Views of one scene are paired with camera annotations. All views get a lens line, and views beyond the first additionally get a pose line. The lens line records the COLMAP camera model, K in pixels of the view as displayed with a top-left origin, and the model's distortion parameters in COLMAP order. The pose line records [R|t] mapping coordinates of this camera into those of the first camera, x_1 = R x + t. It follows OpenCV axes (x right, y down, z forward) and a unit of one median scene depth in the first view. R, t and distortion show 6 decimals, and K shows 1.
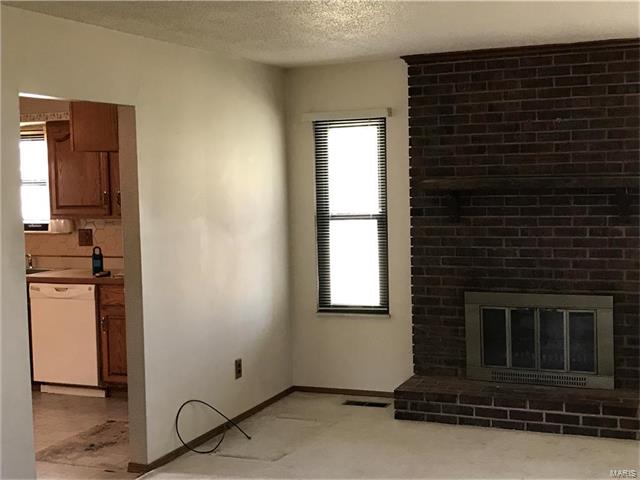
lens RADIAL K [[912.2, 0, 317.3], [0, 912.2, 241.5], [0, 0, 1]] dist [0.102594, 0.000000]
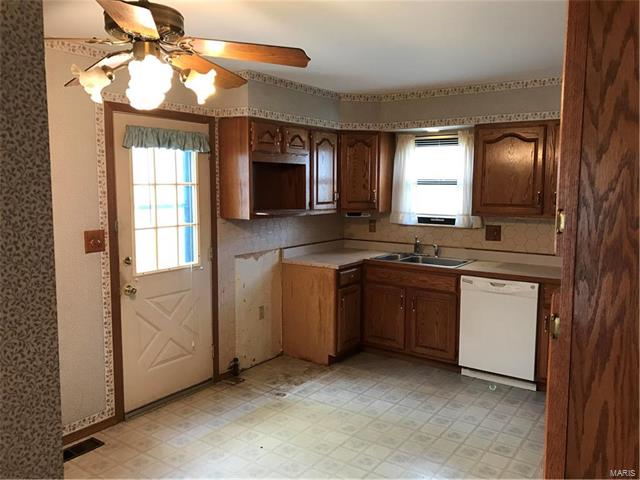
lens RADIAL K [[528.0, 0, 320.5], [0, 528.0, 236.7], [0, 0, 1]] dist [0.033667, -0.027061]
pose [[0.977861, 0.048653, -0.203521, -0.341454], [-0.042241, 0.998468, 0.035731, -0.014518], [0.204948, -0.026343, 0.978418, 0.358066]]
